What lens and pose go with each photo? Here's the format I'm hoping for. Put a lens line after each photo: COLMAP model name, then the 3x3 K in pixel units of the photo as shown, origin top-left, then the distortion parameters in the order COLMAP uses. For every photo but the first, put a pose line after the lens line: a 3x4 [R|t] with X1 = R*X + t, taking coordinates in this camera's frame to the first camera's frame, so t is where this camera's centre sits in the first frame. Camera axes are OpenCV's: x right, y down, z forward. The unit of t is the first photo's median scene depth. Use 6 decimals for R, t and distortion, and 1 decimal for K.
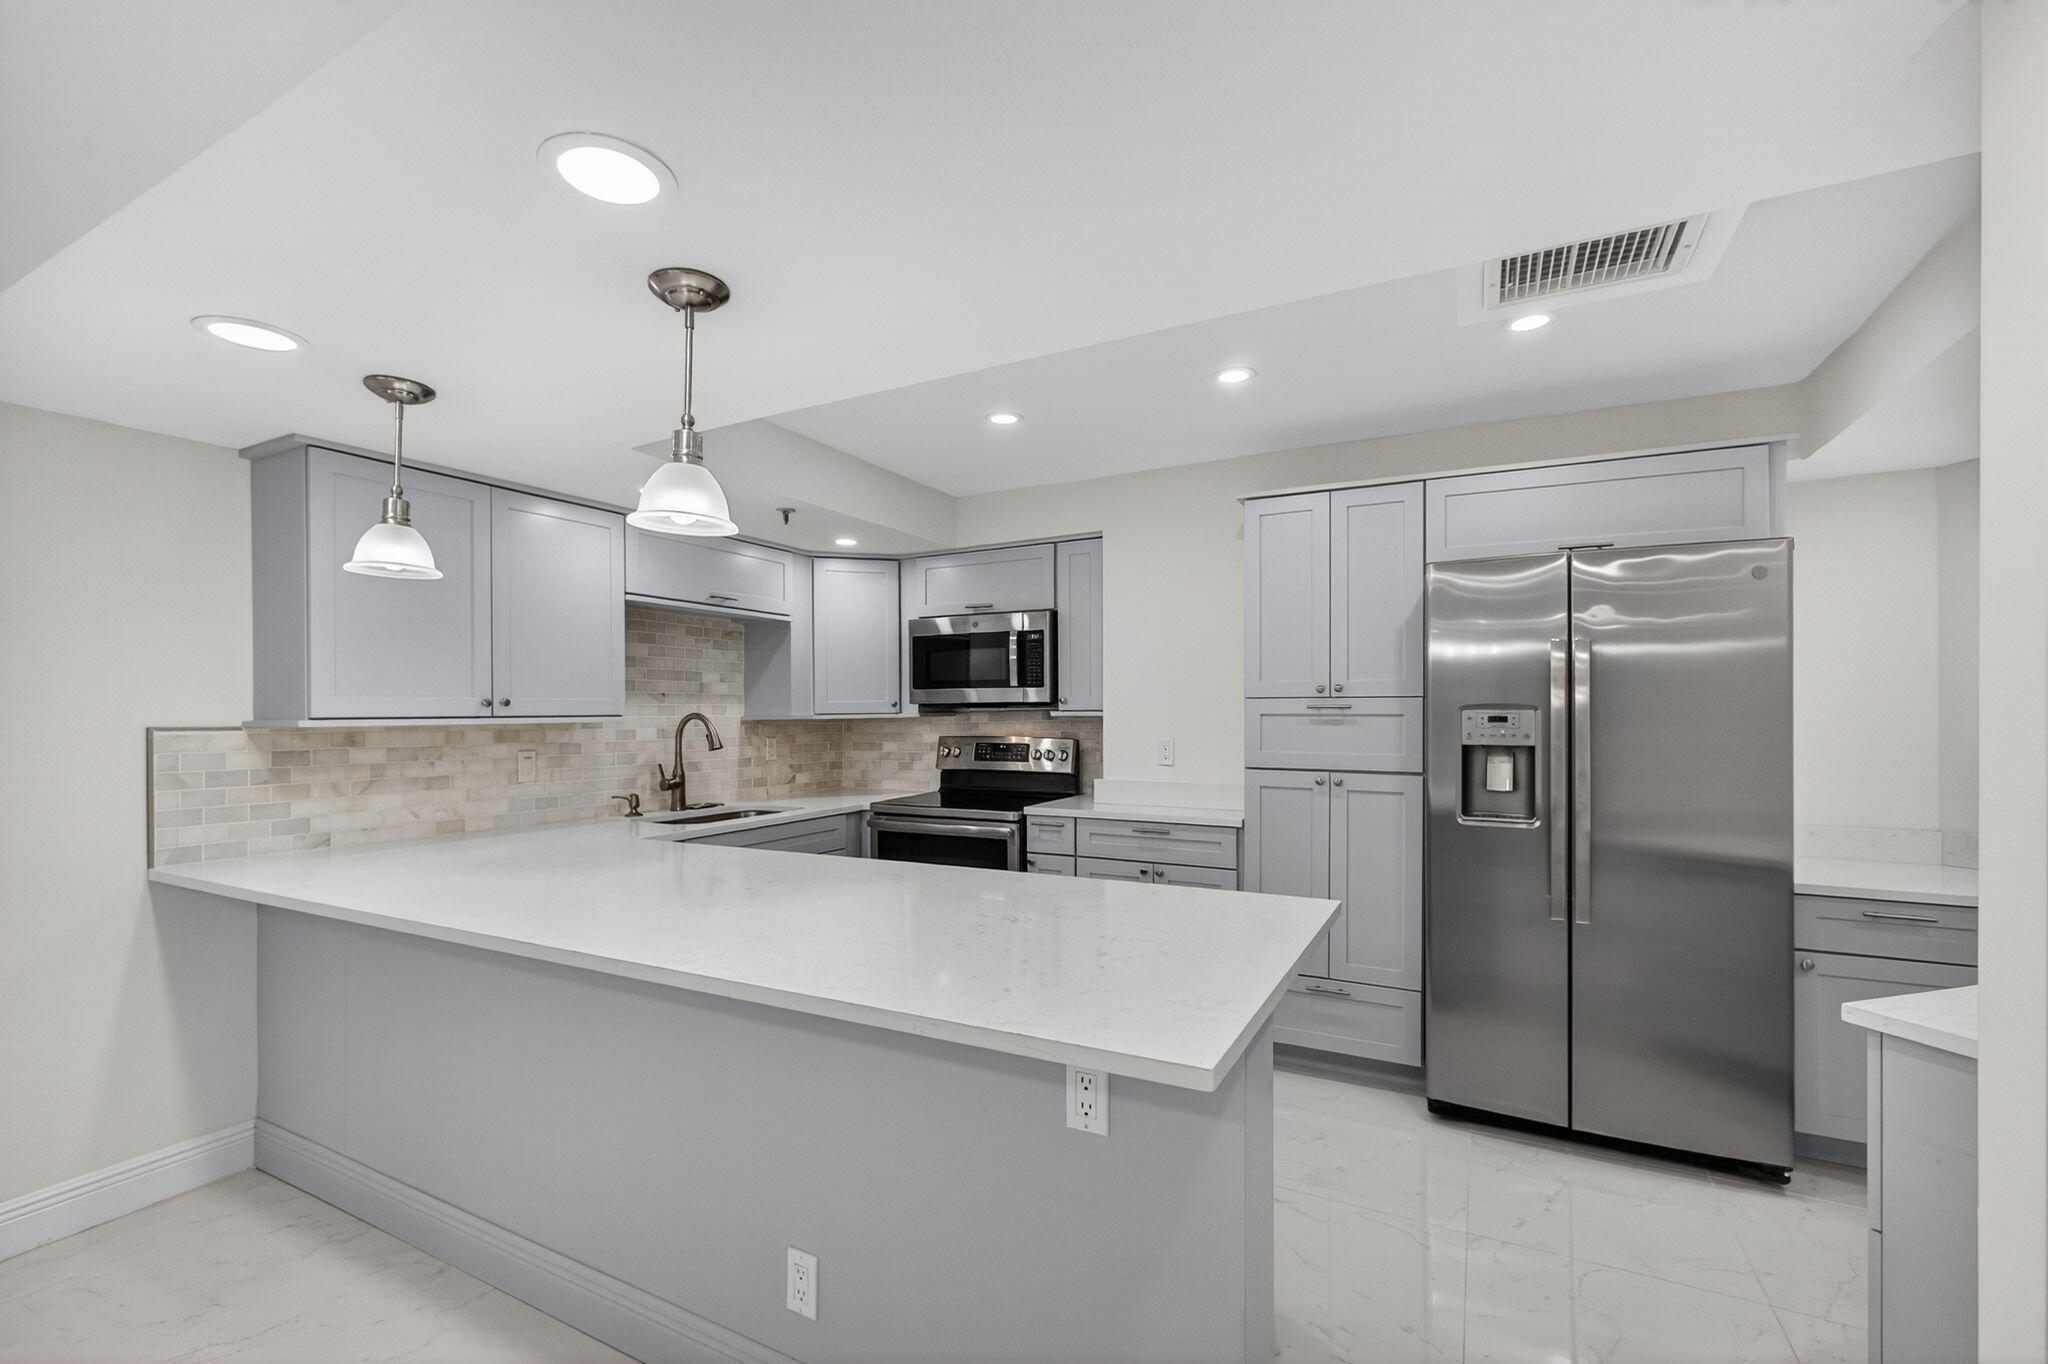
lens RADIAL K [[895.5, 0, 1015.6], [0, 895.5, 710.6], [0, 0, 1]] dist [-0.012749, 0.002397]
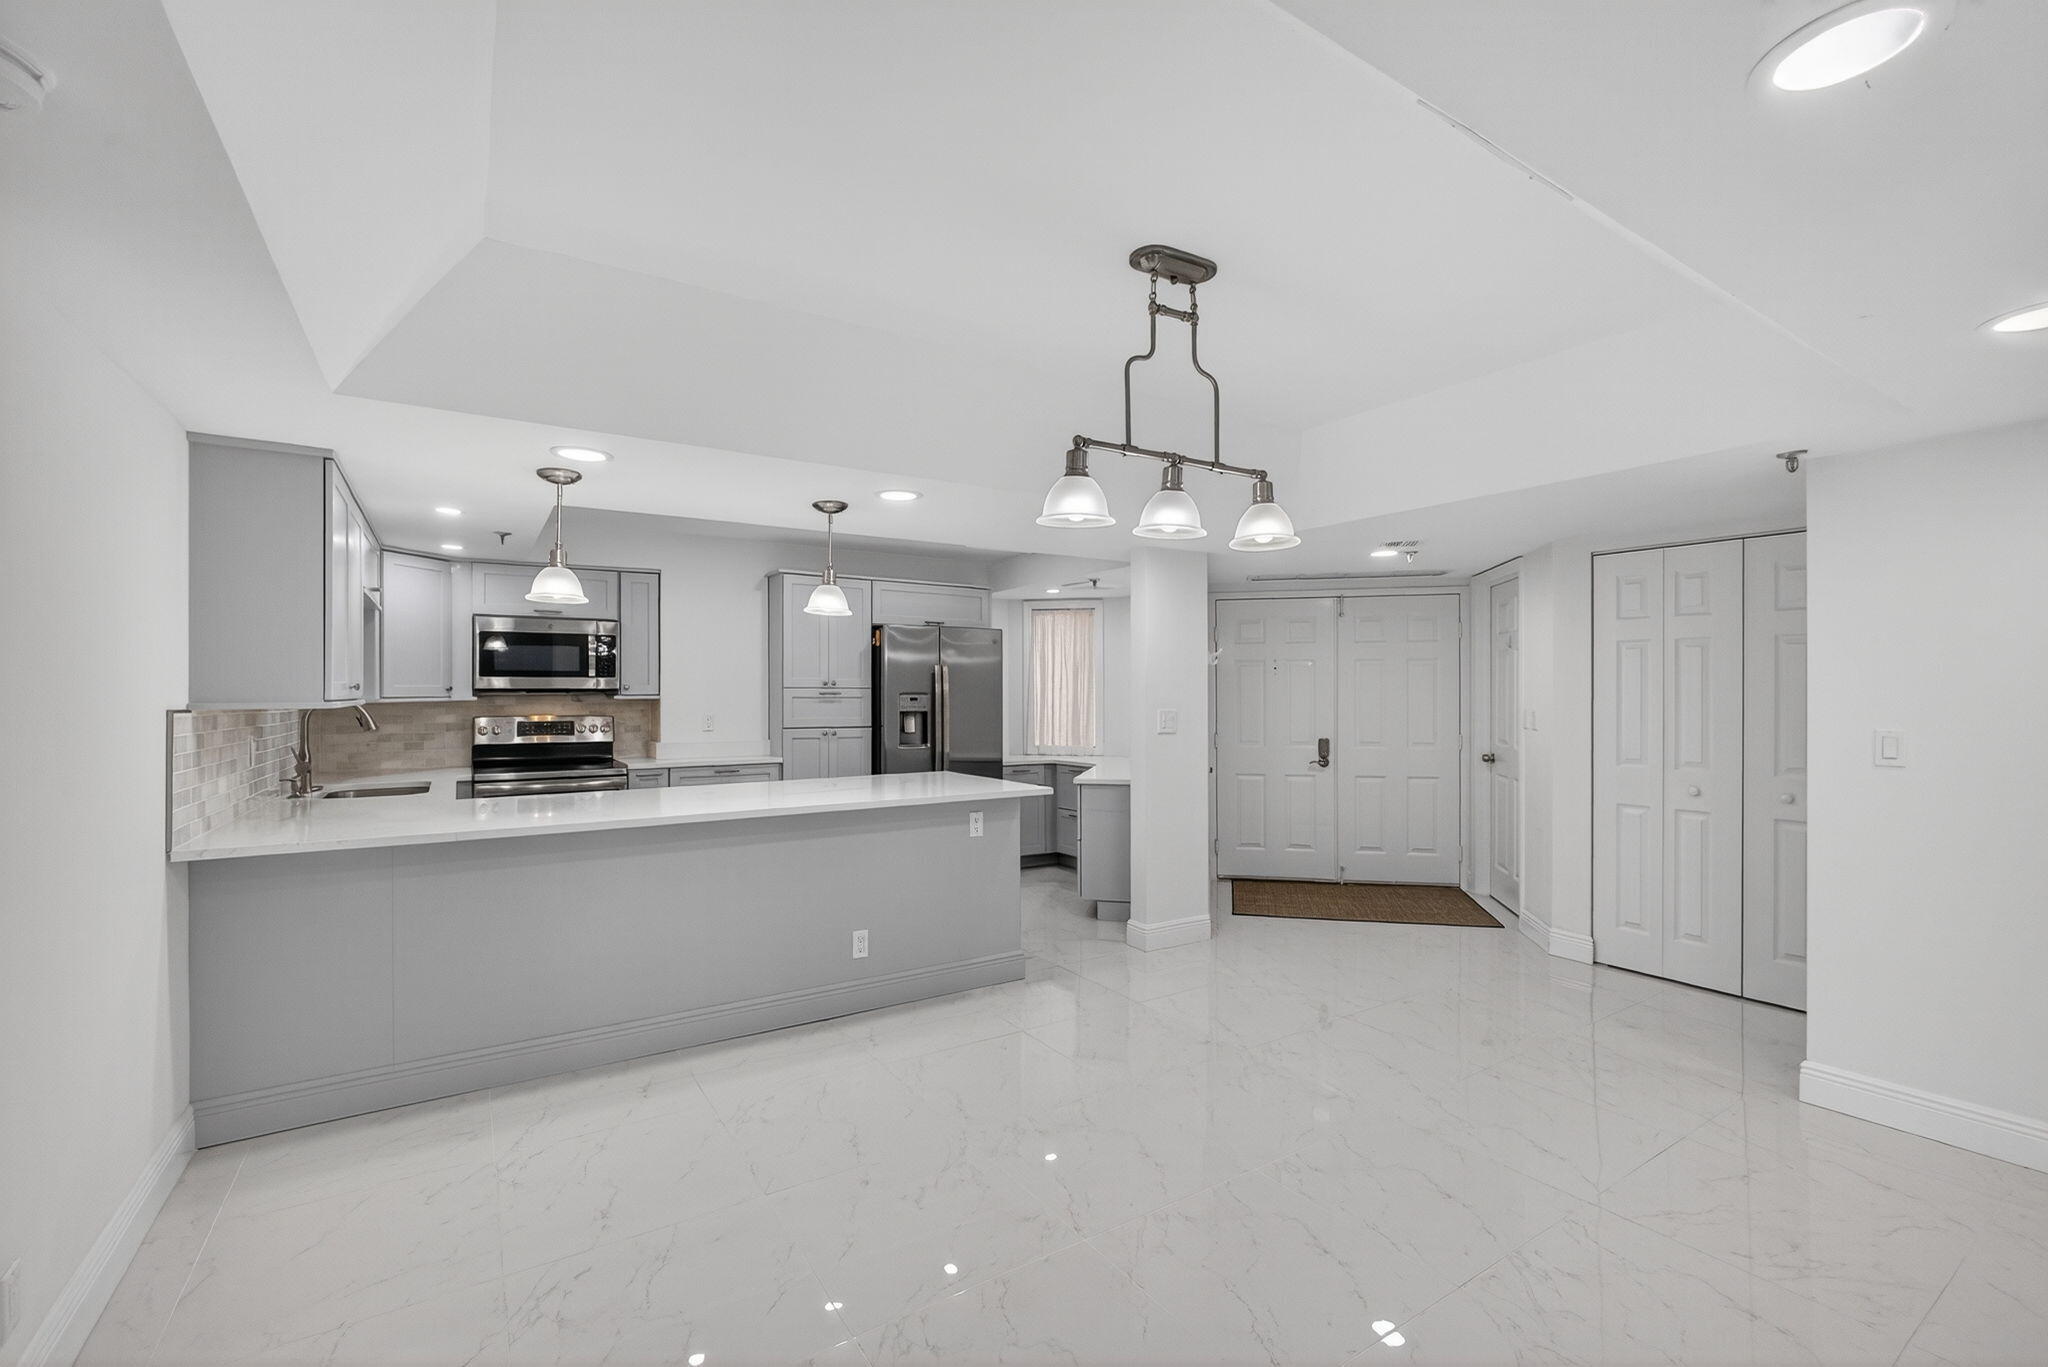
lens RADIAL K [[895.5, 0, 1032.9], [0, 895.5, 696.0], [0, 0, 1]] dist [-0.012749, 0.002397]
pose [[0.475578, -0.000795, 0.879673, -1.094306], [-0.000809, 0.999999, 0.001342, -0.000886], [-0.879673, -0.001350, 0.475577, -0.260220]]
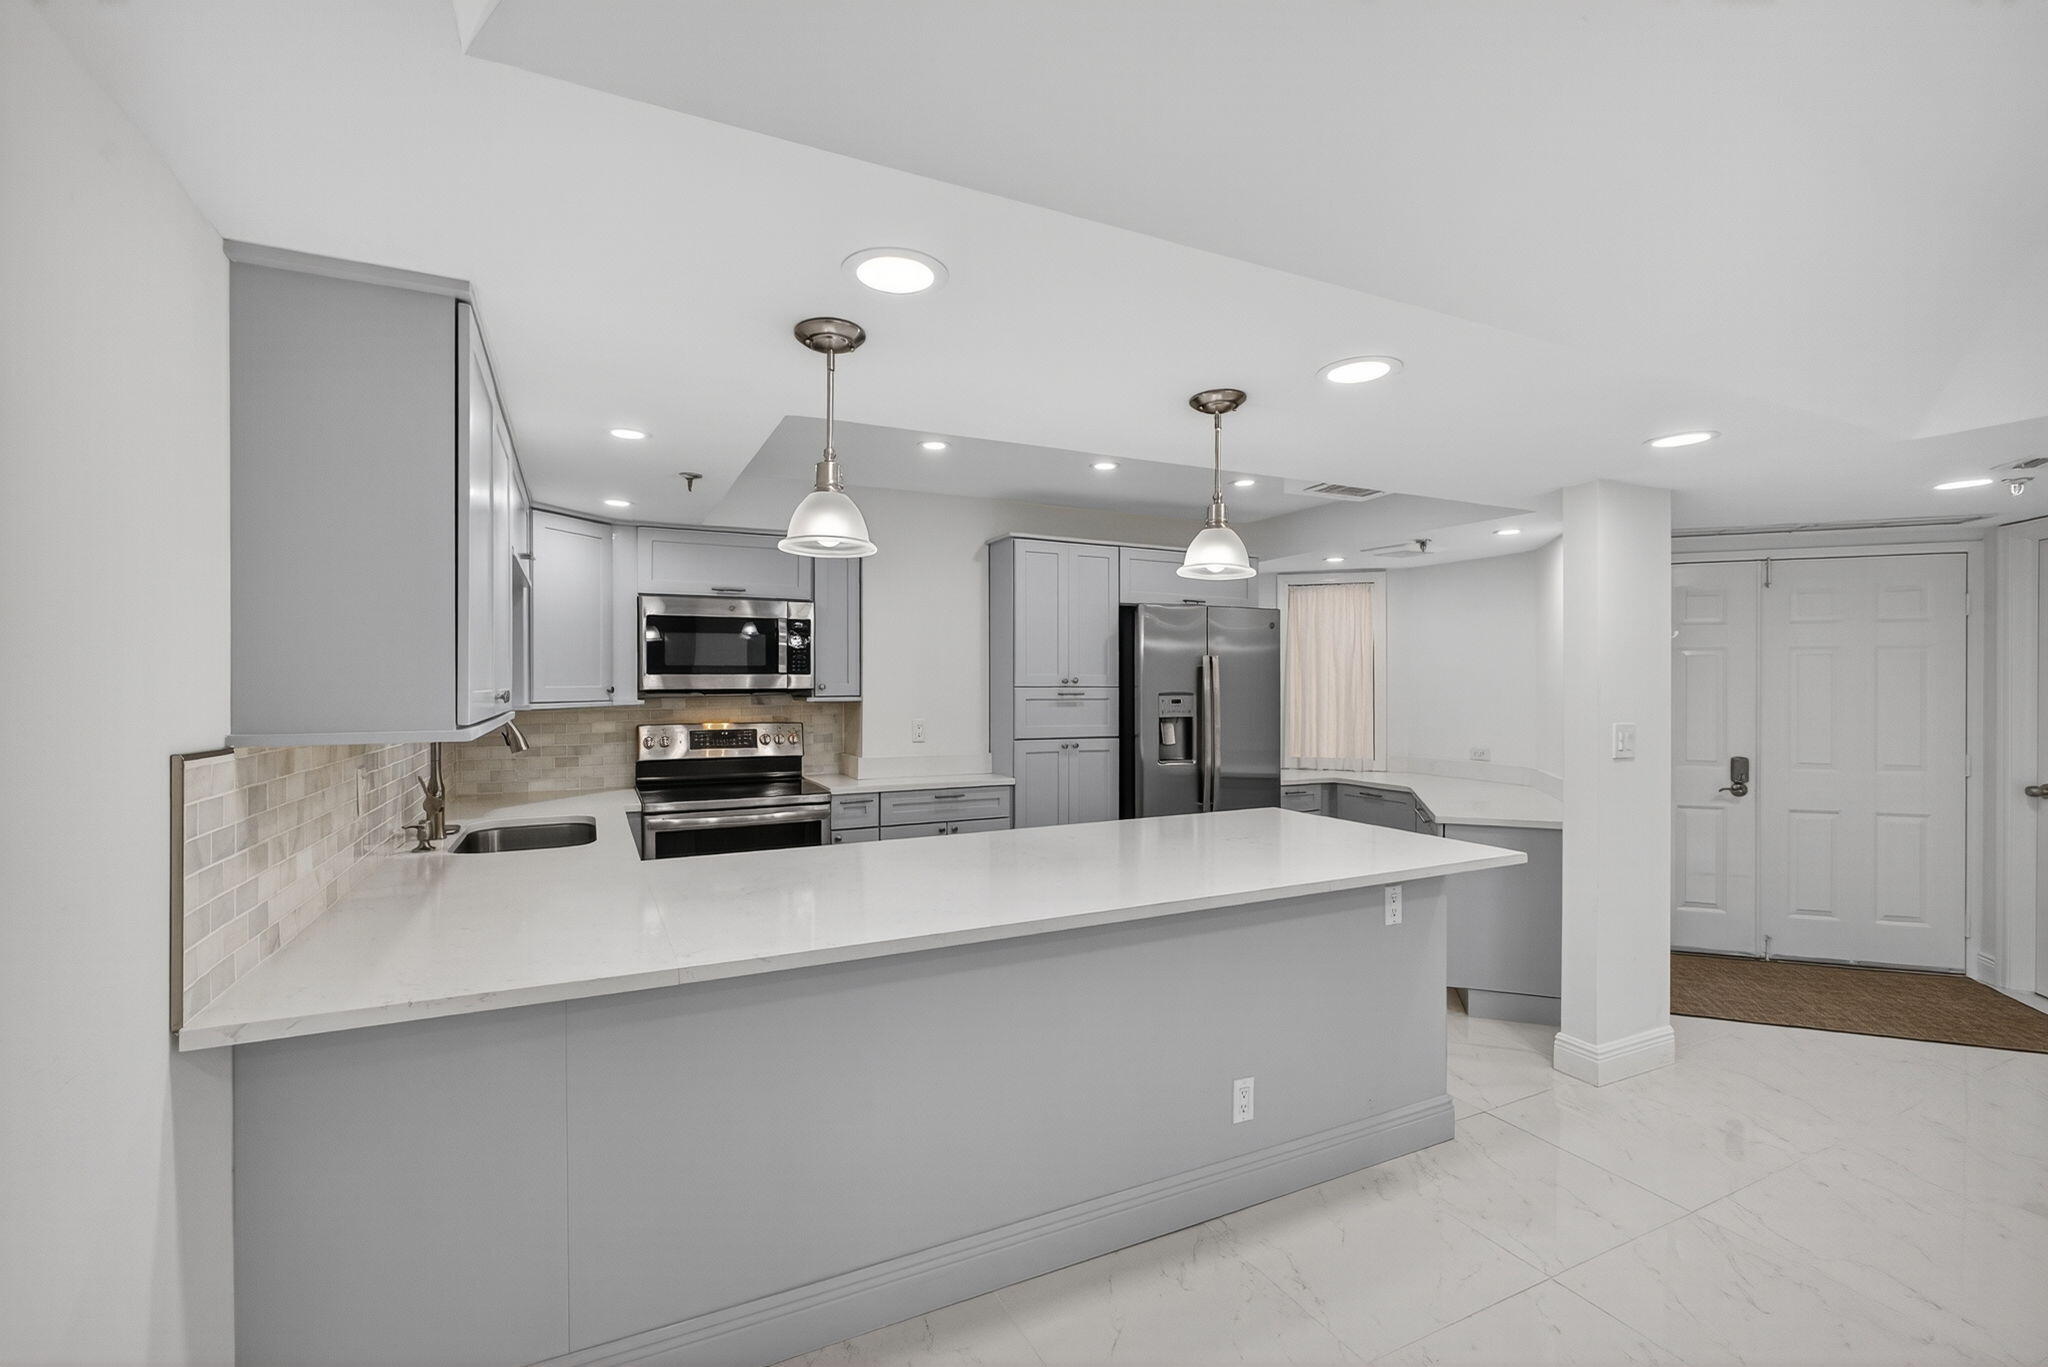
lens RADIAL K [[895.5, 0, 1012.0], [0, 895.5, 693.0], [0, 0, 1]] dist [-0.012749, 0.002397]
pose [[0.580511, -0.007563, 0.814217, -0.873036], [-0.001722, 0.999943, 0.010516, -0.020079], [-0.814251, -0.007506, 0.580465, 0.247580]]
